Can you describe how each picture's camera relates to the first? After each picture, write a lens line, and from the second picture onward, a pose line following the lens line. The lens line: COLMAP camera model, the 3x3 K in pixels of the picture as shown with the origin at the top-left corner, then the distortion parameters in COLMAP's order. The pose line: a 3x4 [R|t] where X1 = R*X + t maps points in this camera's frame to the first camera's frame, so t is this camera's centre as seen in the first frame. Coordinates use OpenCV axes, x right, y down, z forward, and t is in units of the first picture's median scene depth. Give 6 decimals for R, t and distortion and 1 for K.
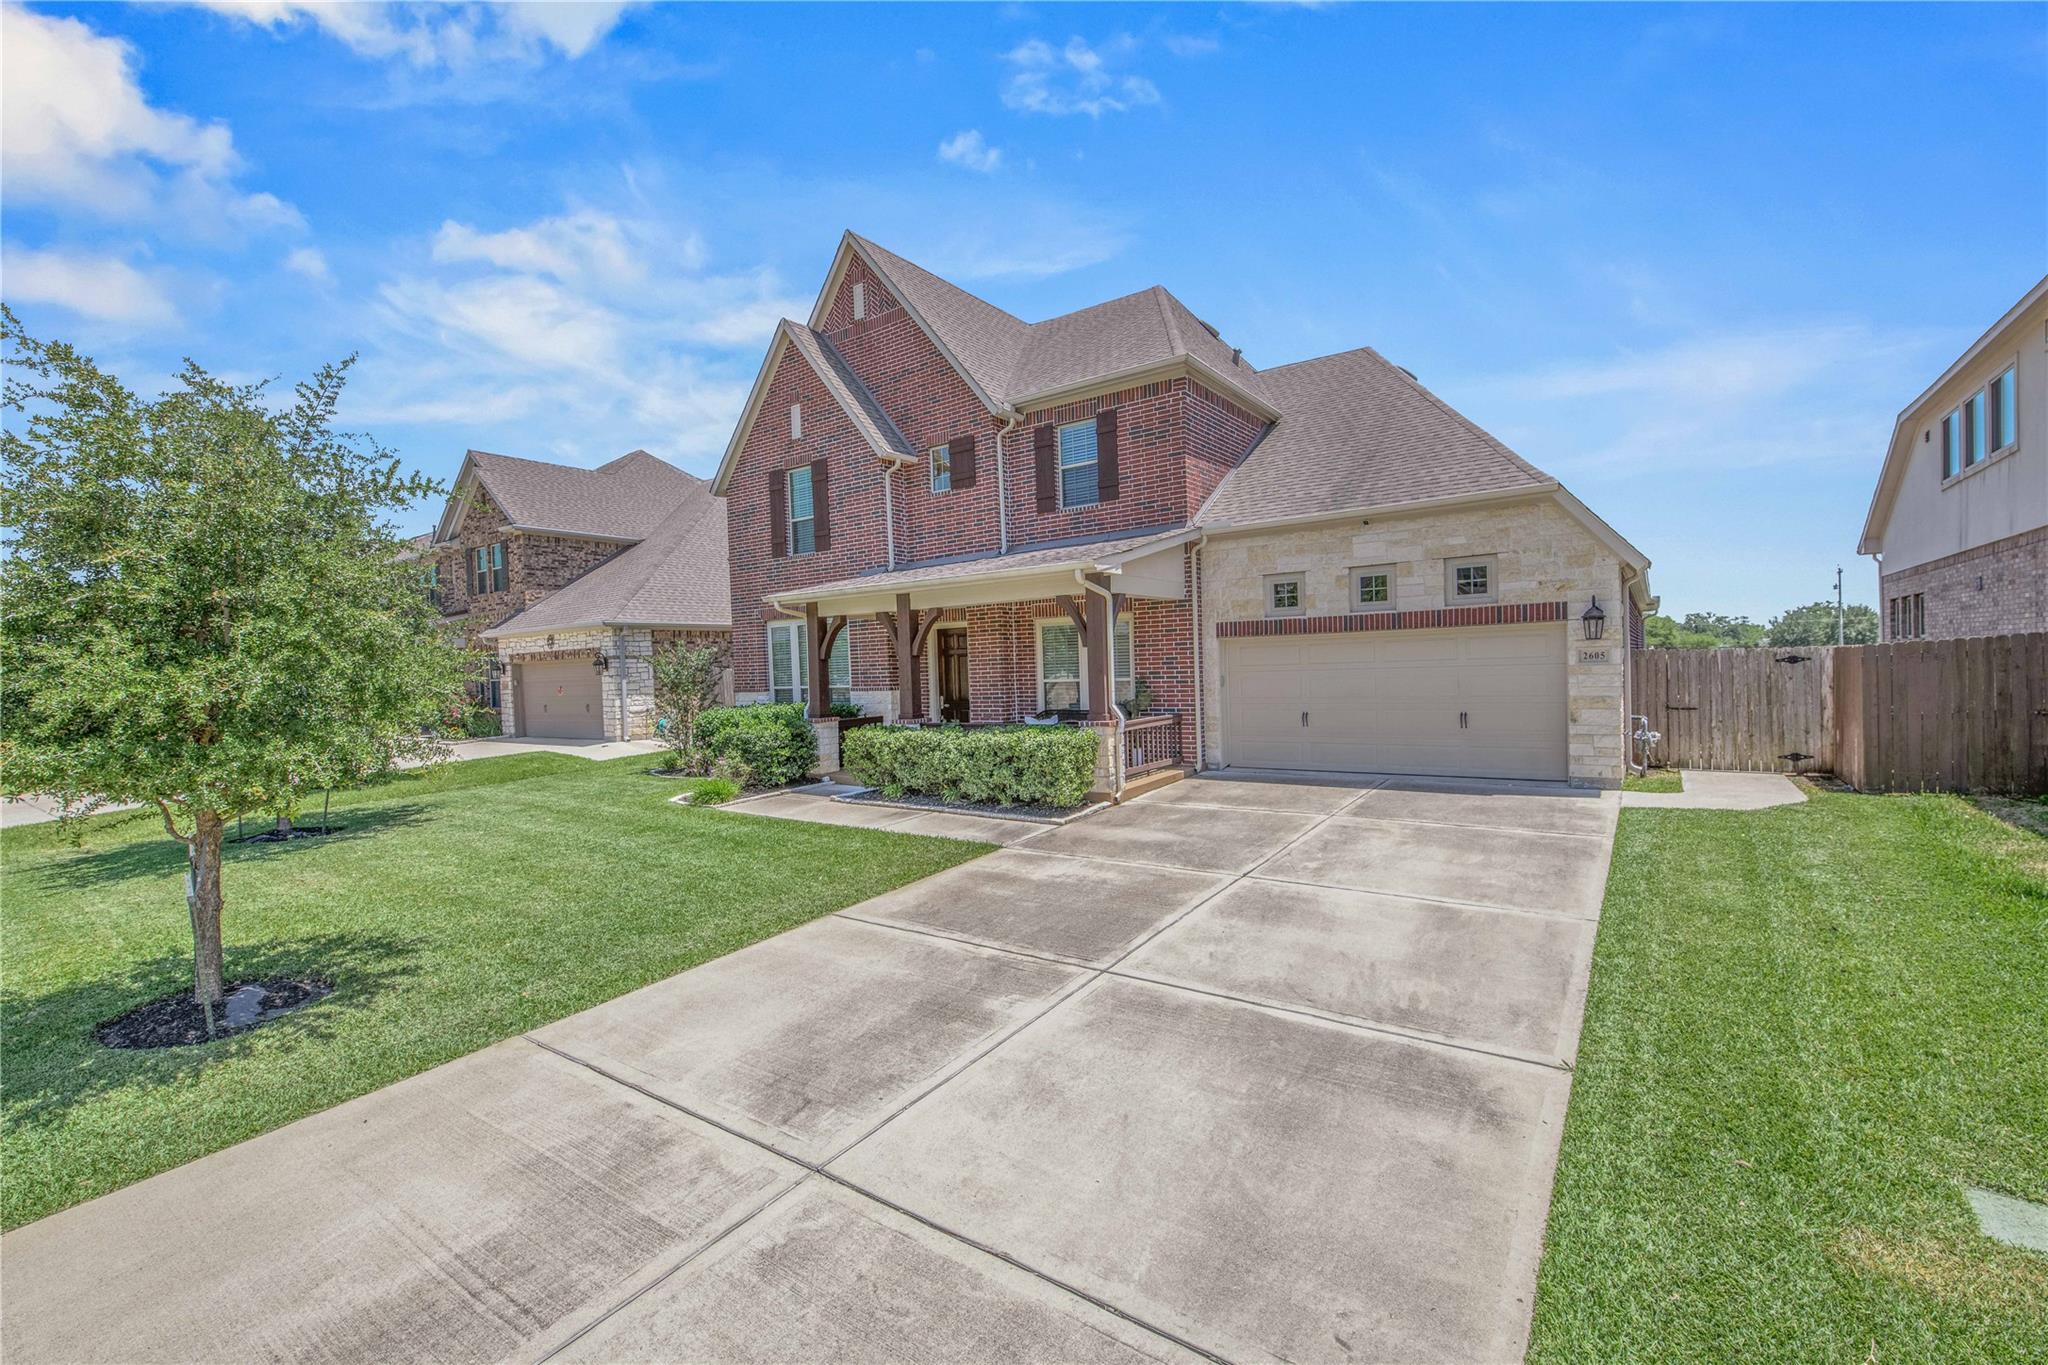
lens RADIAL K [[875.6, 0, 1019.5], [0, 875.6, 679.4], [0, 0, 1]] dist [0.014875, -0.003443]
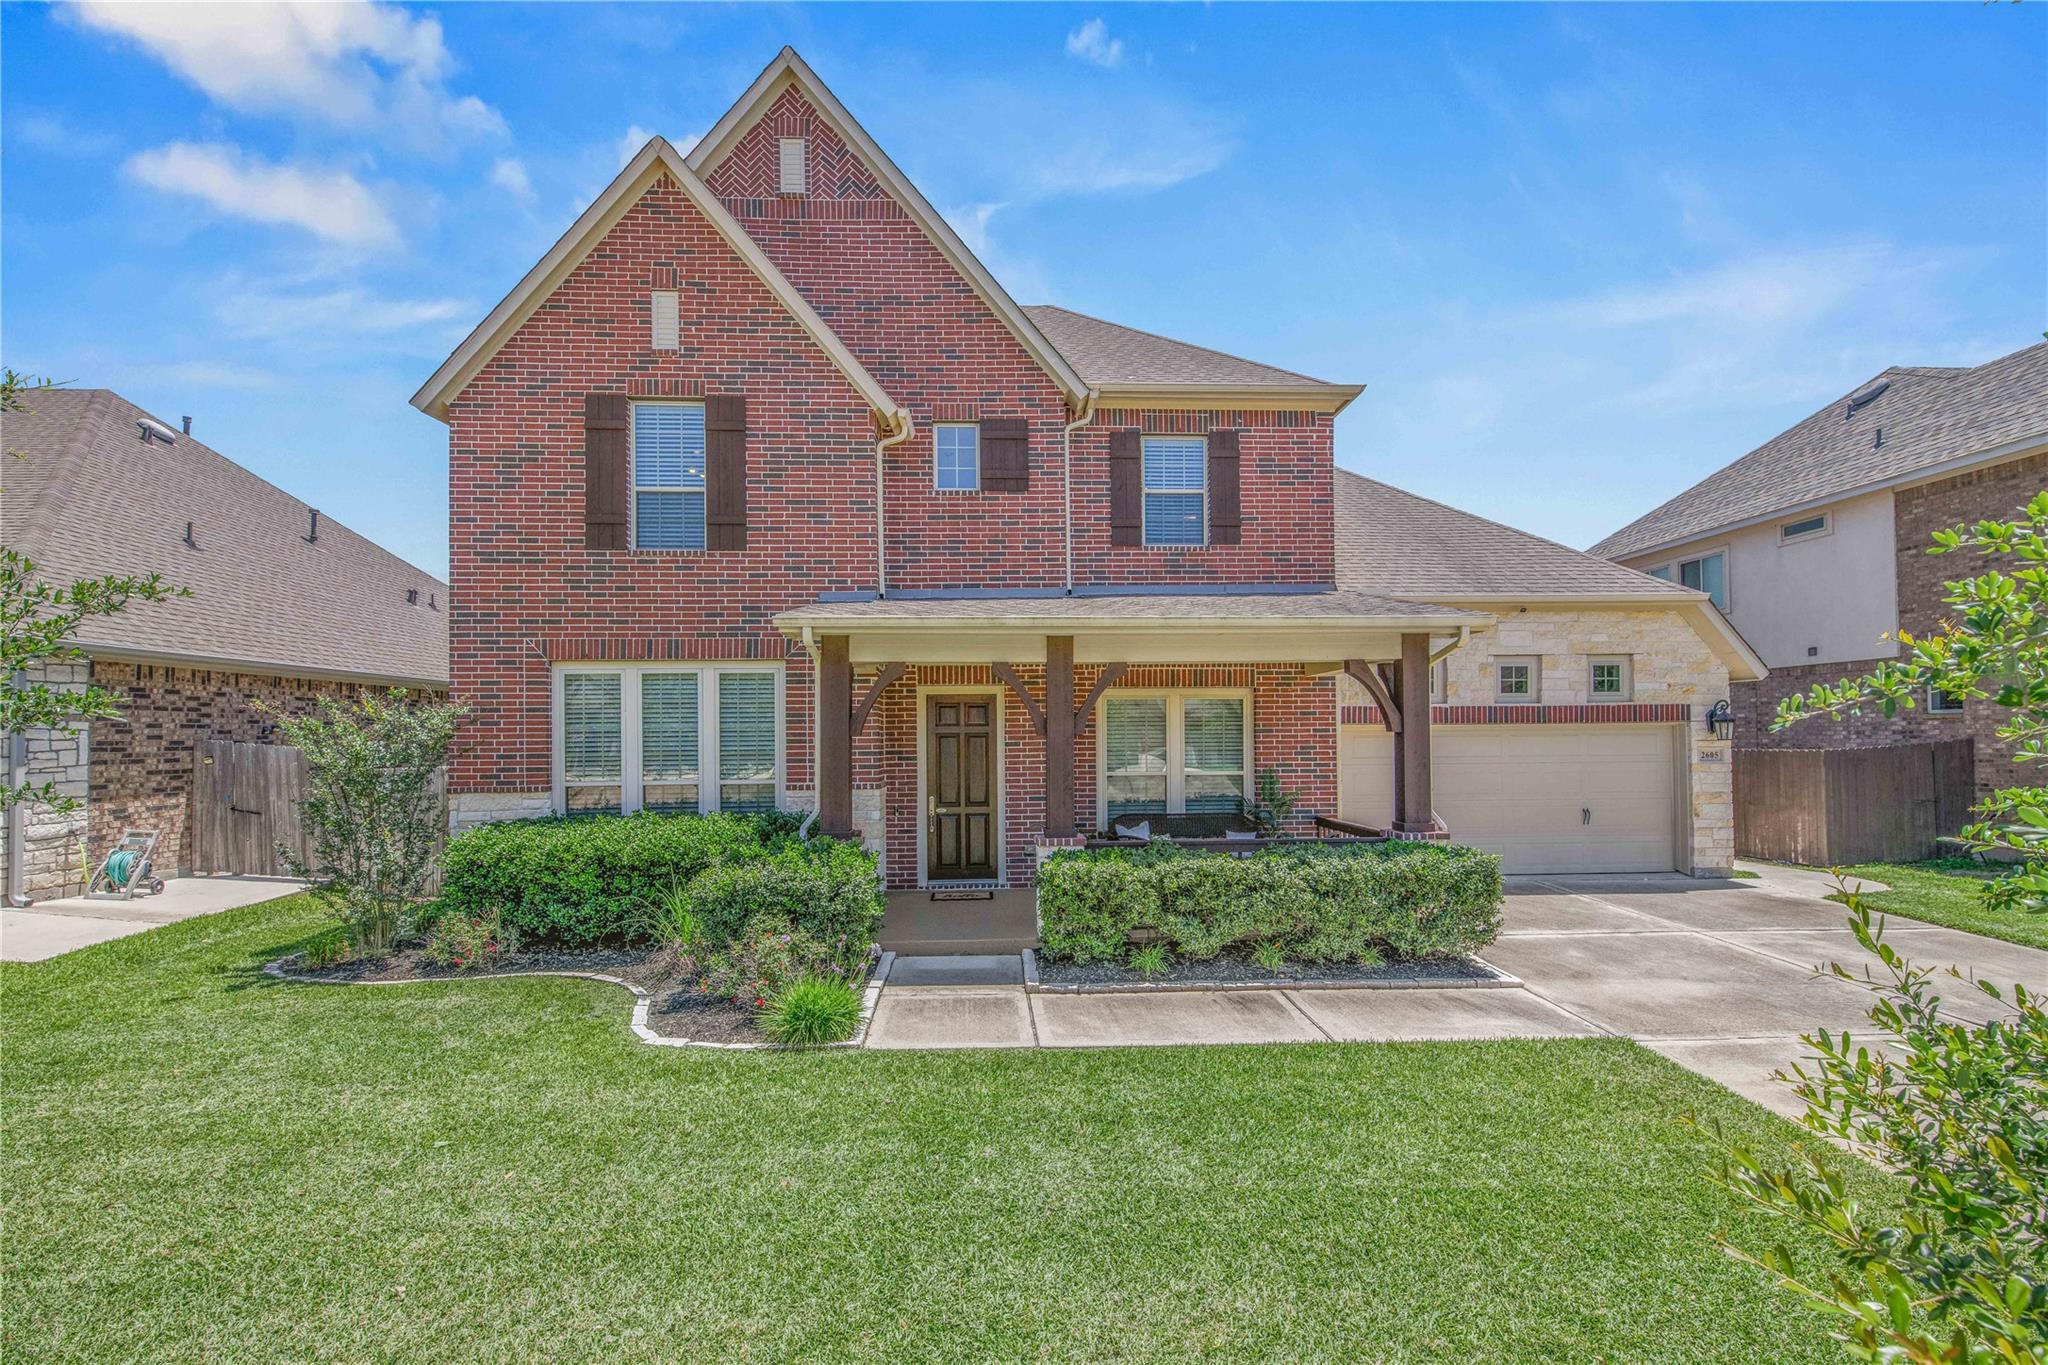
lens RADIAL K [[875.6, 0, 1023.1], [0, 875.6, 717.2], [0, 0, 1]] dist [0.014875, -0.003443]
pose [[0.777319, 0.041189, 0.627757, -0.516757], [-0.006923, 0.998354, -0.056932, -0.004014], [-0.629069, 0.039909, 0.776325, 0.507133]]
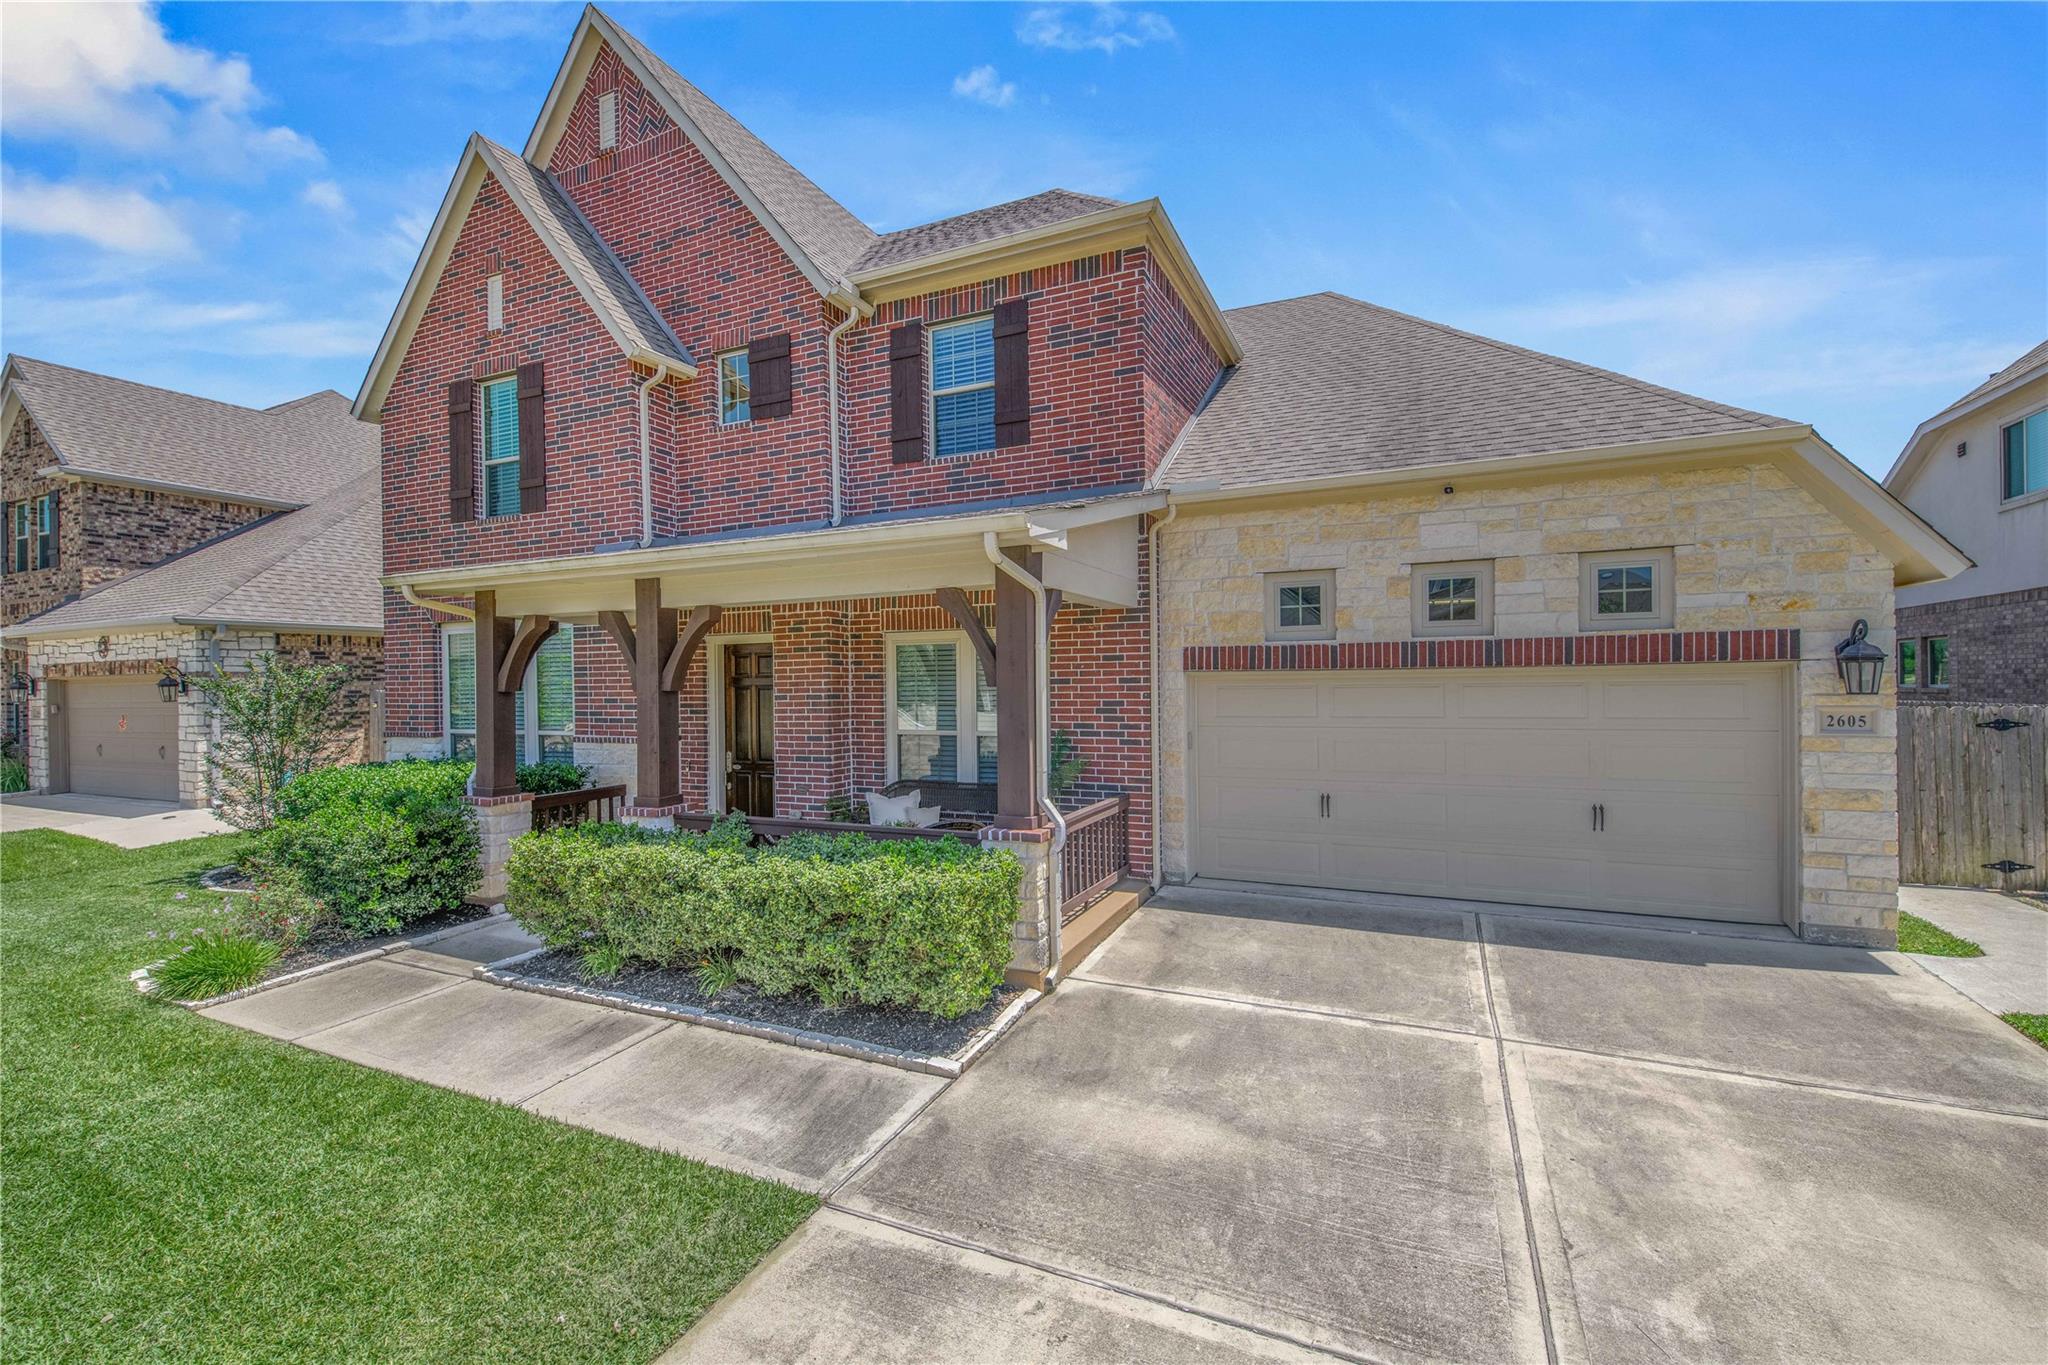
lens RADIAL K [[875.6, 0, 1031.6], [0, 875.6, 679.6], [0, 0, 1]] dist [0.014875, -0.003443]
pose [[0.978574, 0.020868, 0.204834, -0.007880], [-0.016029, 0.999553, -0.025255, -0.022951], [-0.205269, 0.021431, 0.978471, 0.390559]]
